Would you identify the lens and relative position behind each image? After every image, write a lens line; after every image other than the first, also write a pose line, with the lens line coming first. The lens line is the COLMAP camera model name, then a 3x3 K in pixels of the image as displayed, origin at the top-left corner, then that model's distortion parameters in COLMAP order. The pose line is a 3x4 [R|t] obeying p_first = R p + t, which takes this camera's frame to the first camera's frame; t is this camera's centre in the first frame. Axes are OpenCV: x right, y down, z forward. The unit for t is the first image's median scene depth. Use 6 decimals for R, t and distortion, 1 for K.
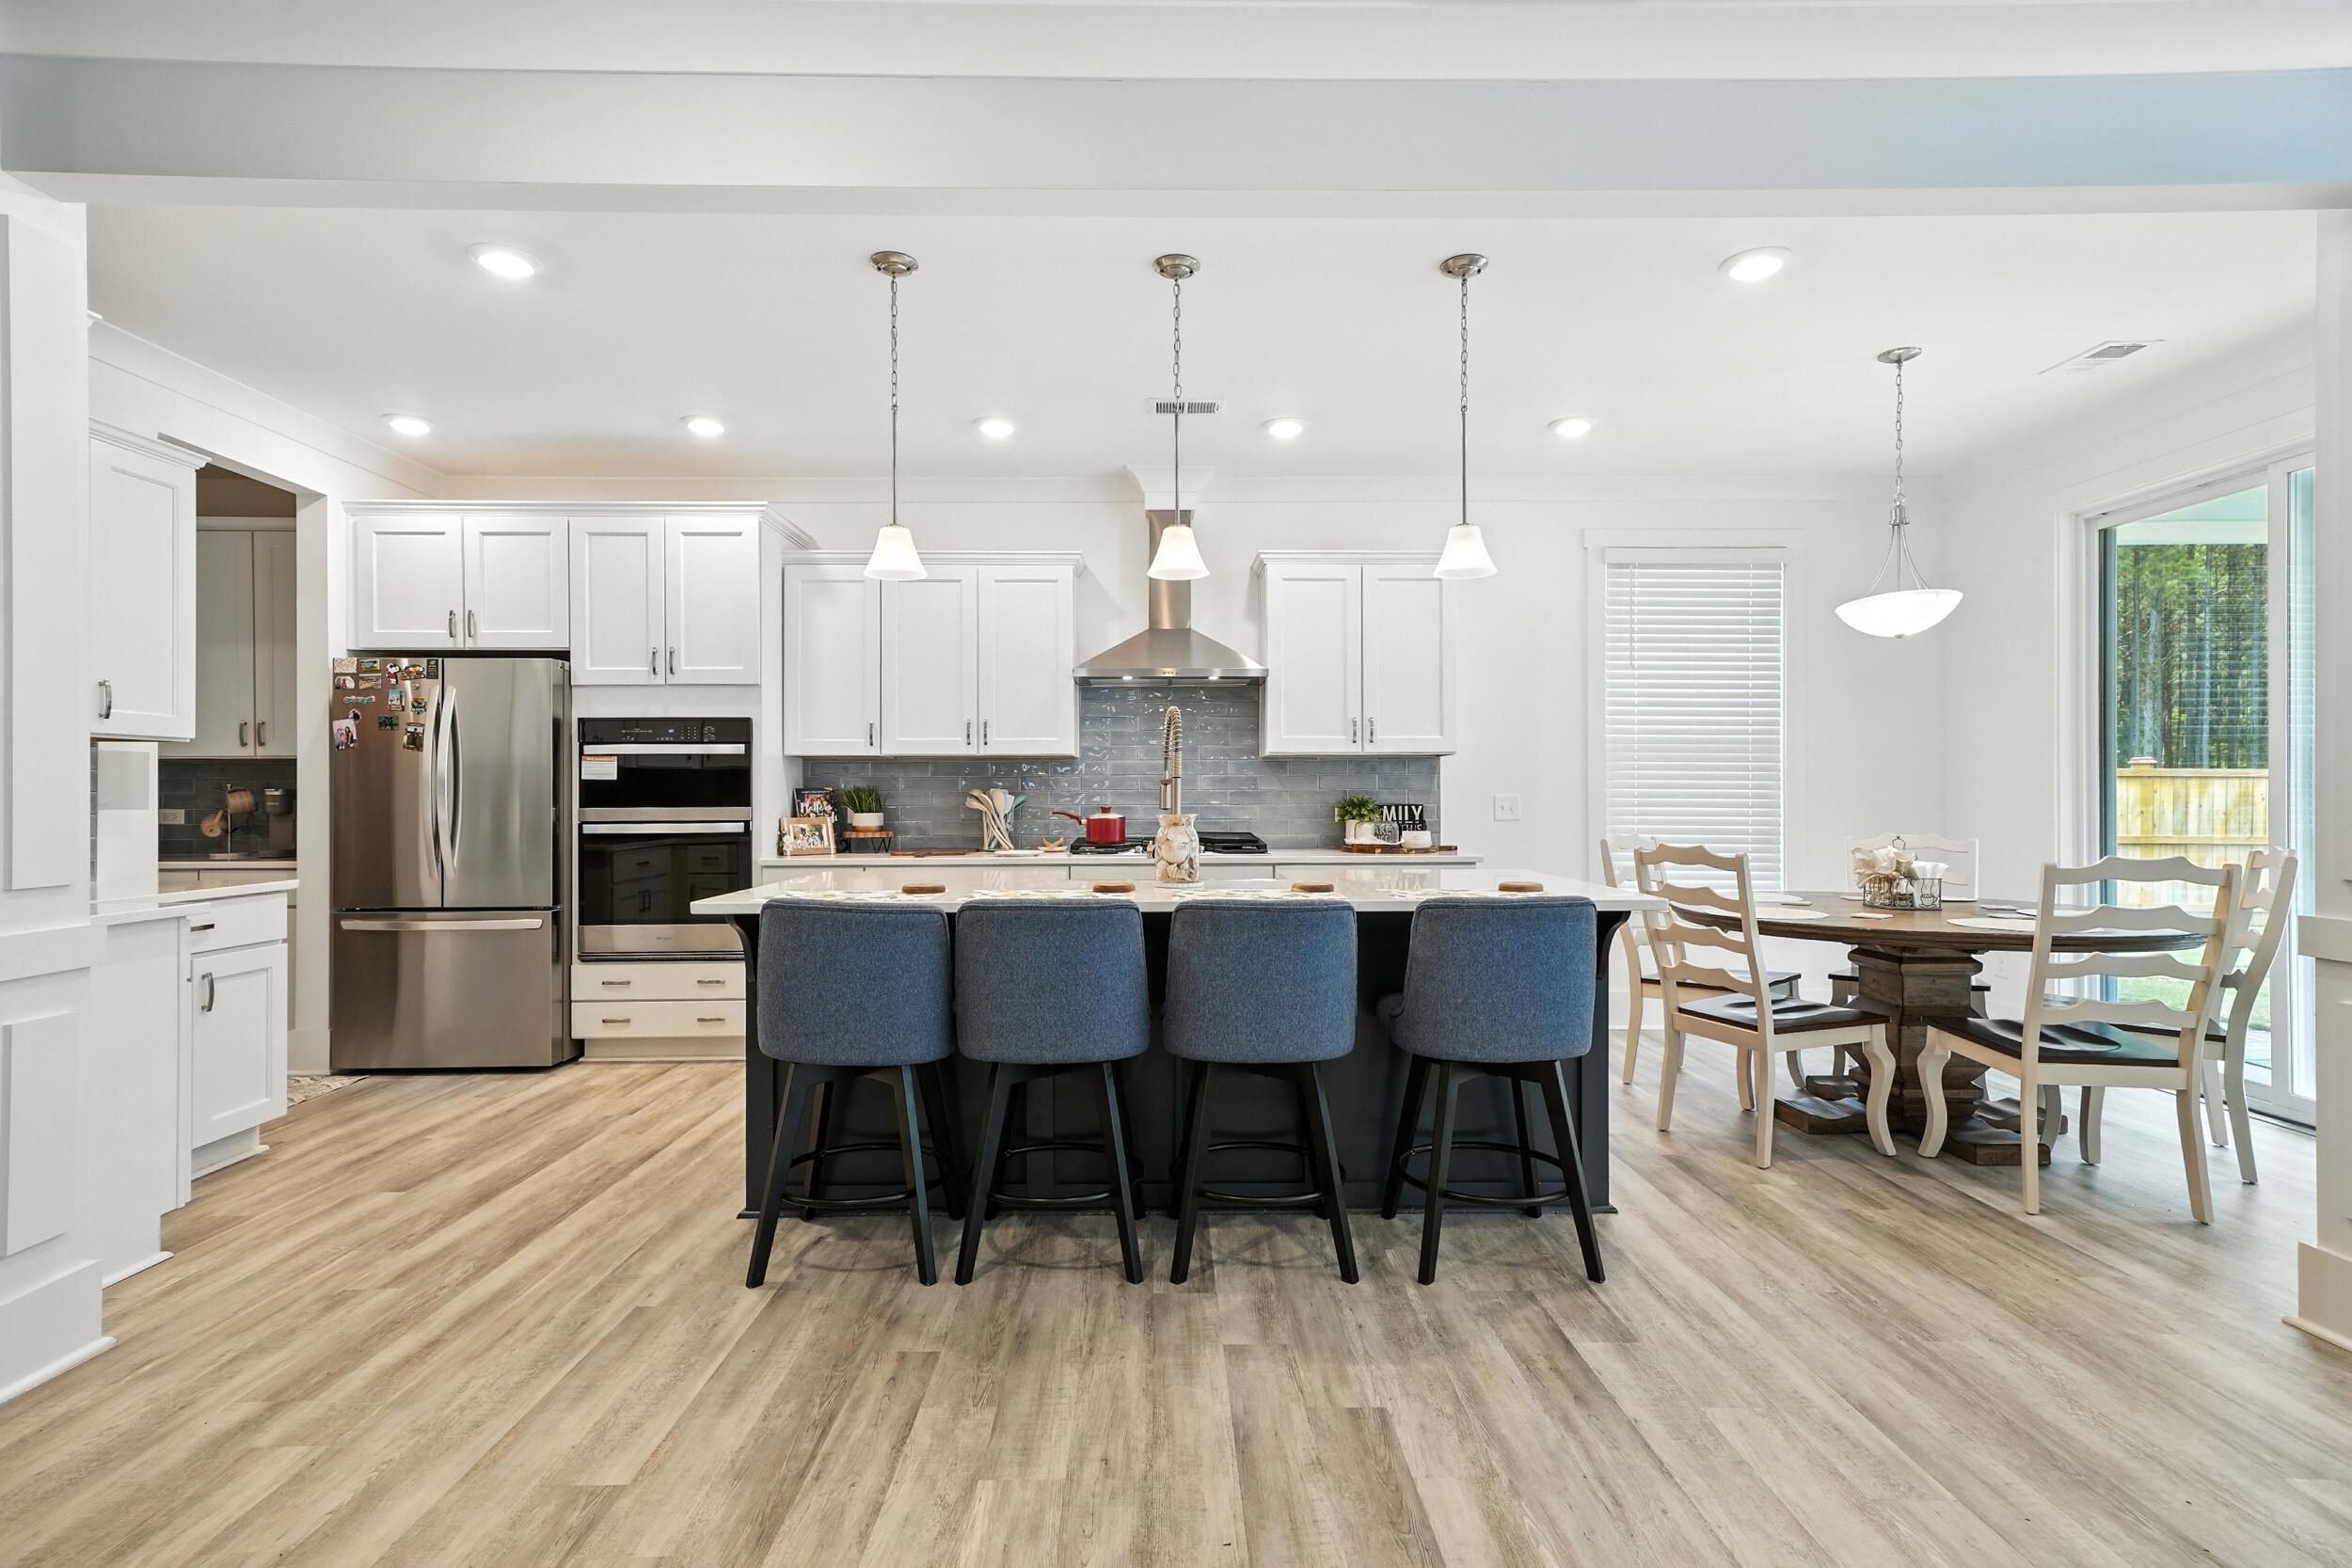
lens RADIAL K [[1120.8, 0, 1164.0], [0, 1120.8, 786.3], [0, 0, 1]] dist [0.016167, 0.000362]
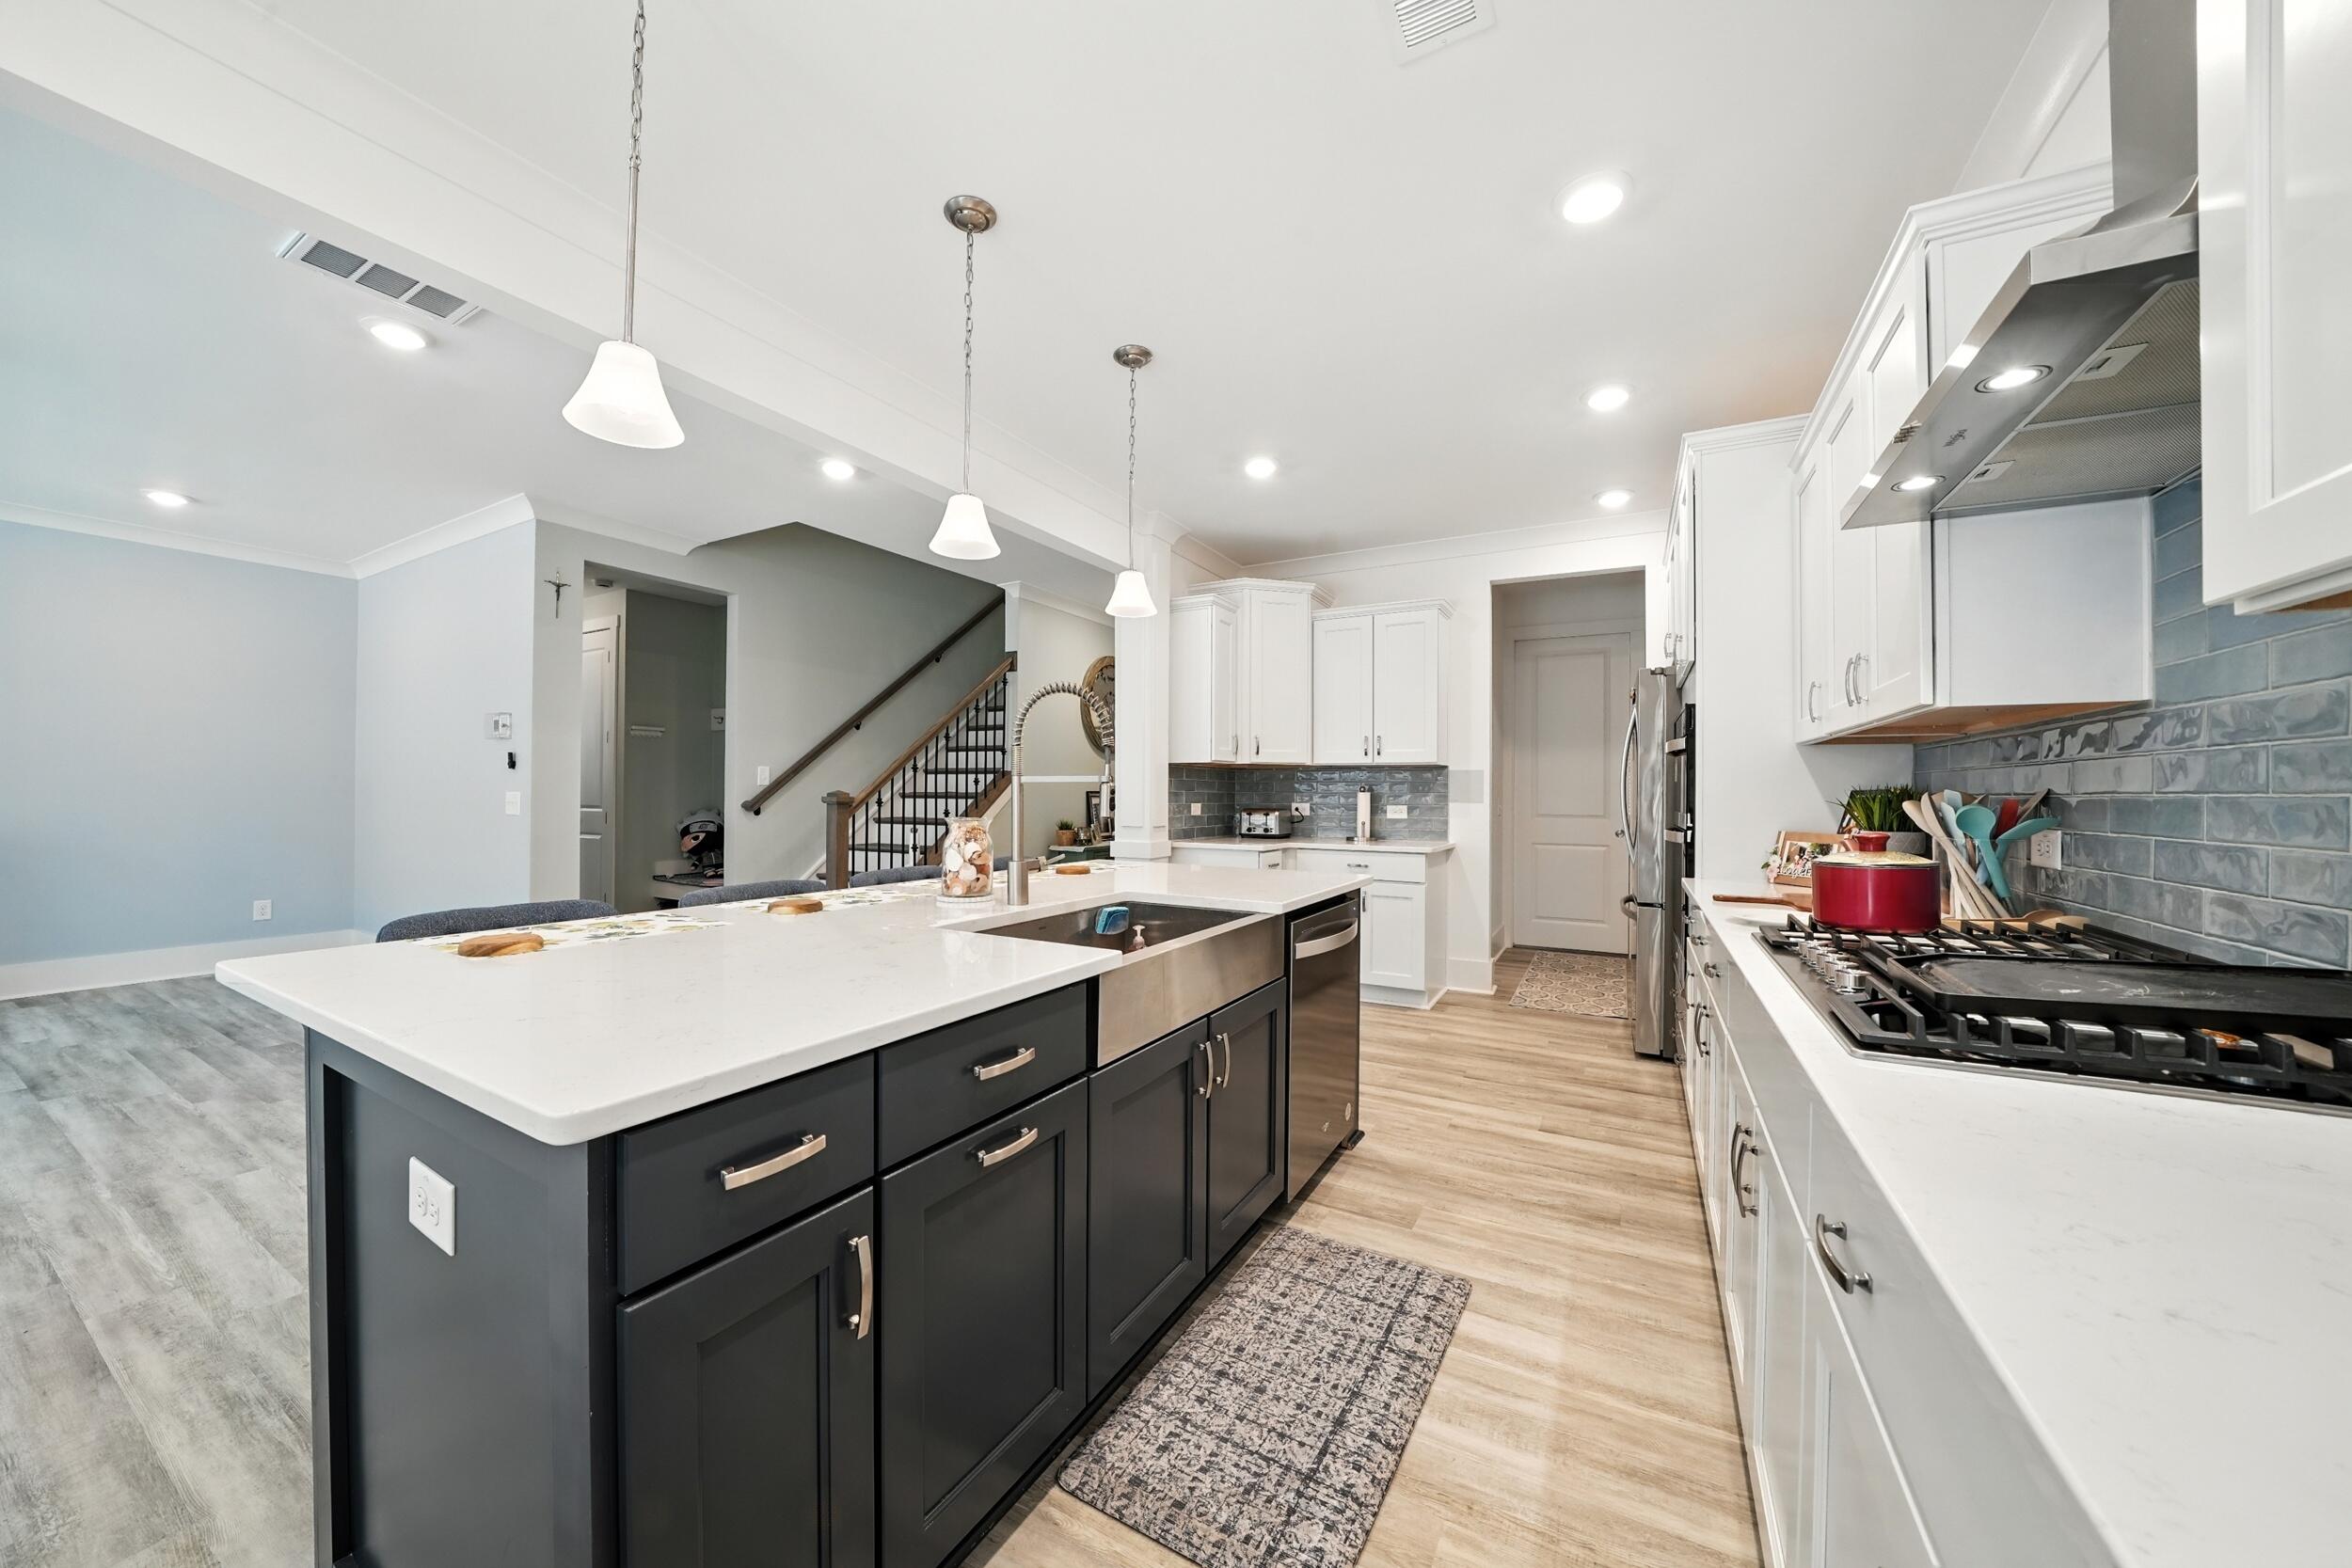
lens RADIAL K [[833.2, 0, 1172.9], [0, 833.2, 791.6], [0, 0, 1]] dist [-0.000941, 0.000016]
pose [[-0.506040, 0.001371, -0.862509, 0.338362], [0.003541, 0.999994, -0.000488, 0.001973], [0.862503, -0.003301, -0.506042, 0.990075]]
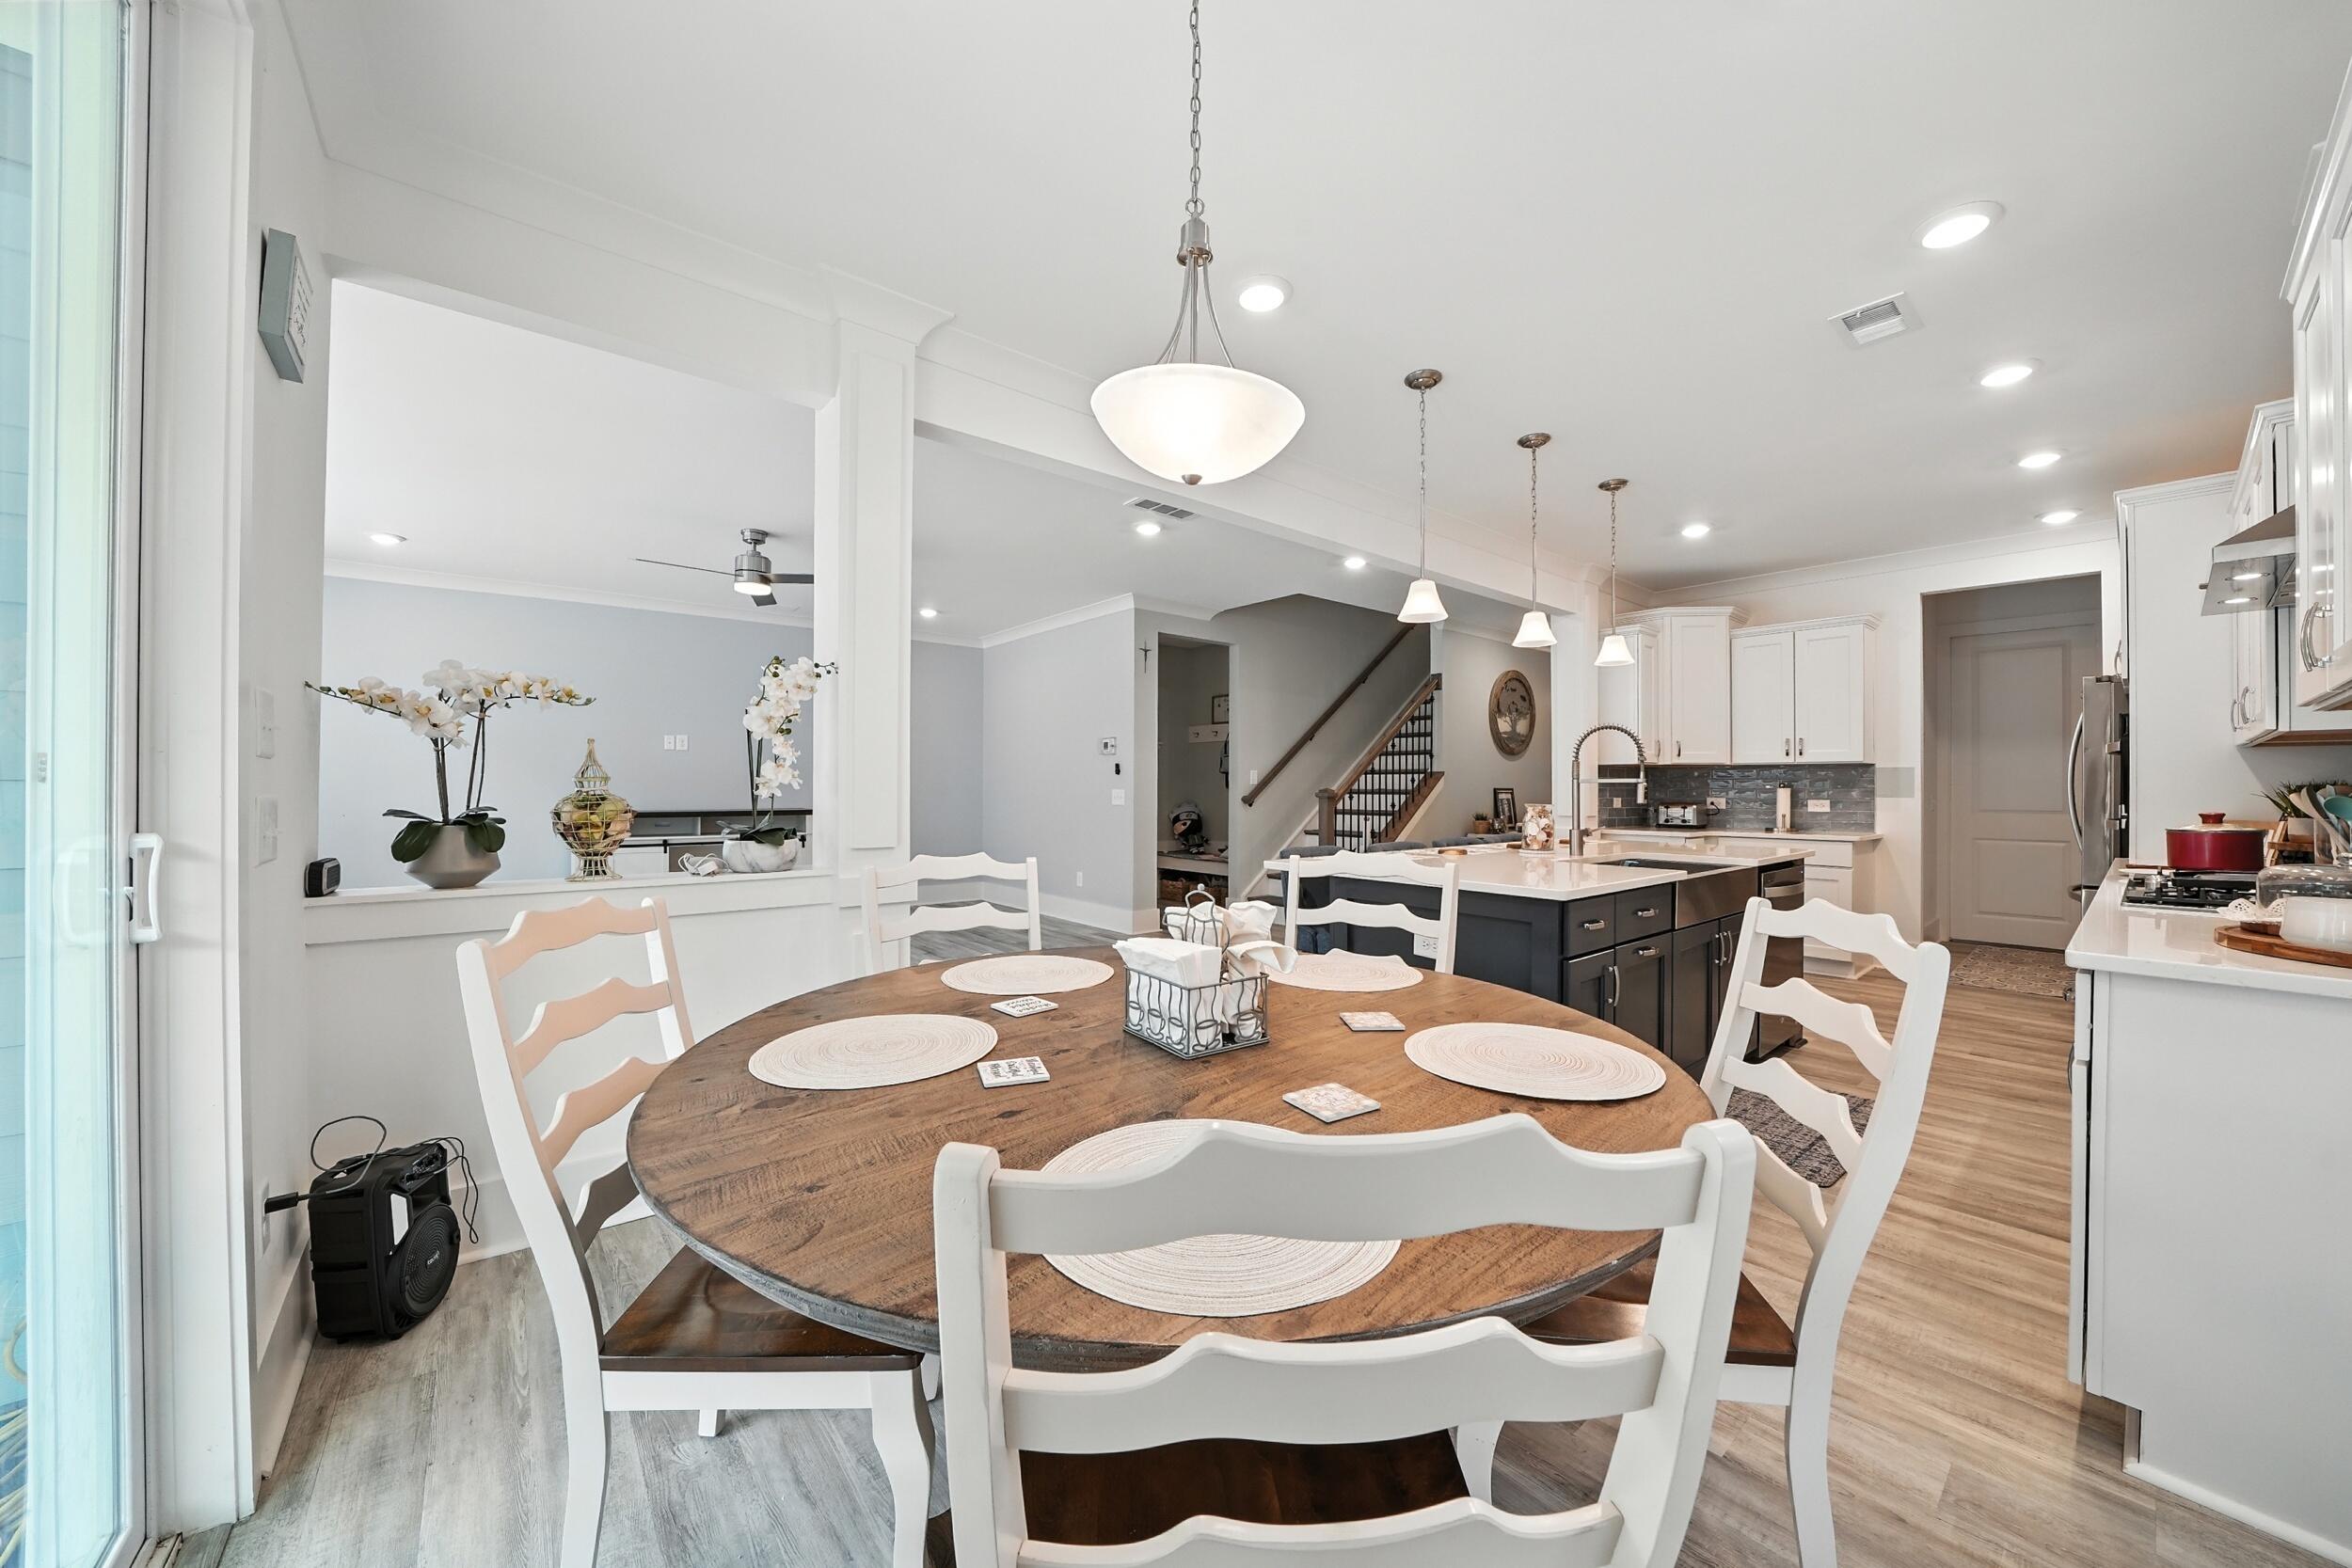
lens RADIAL K [[841.6, 0, 1180.4], [0, 841.6, 787.3], [0, 0, 1]] dist [-0.012227, -0.000087]
pose [[-0.779002, 0.001880, -0.627019, 0.720205], [0.005891, 0.999973, -0.004321, 0.002000], [0.626994, -0.007059, -0.778992, 1.053293]]
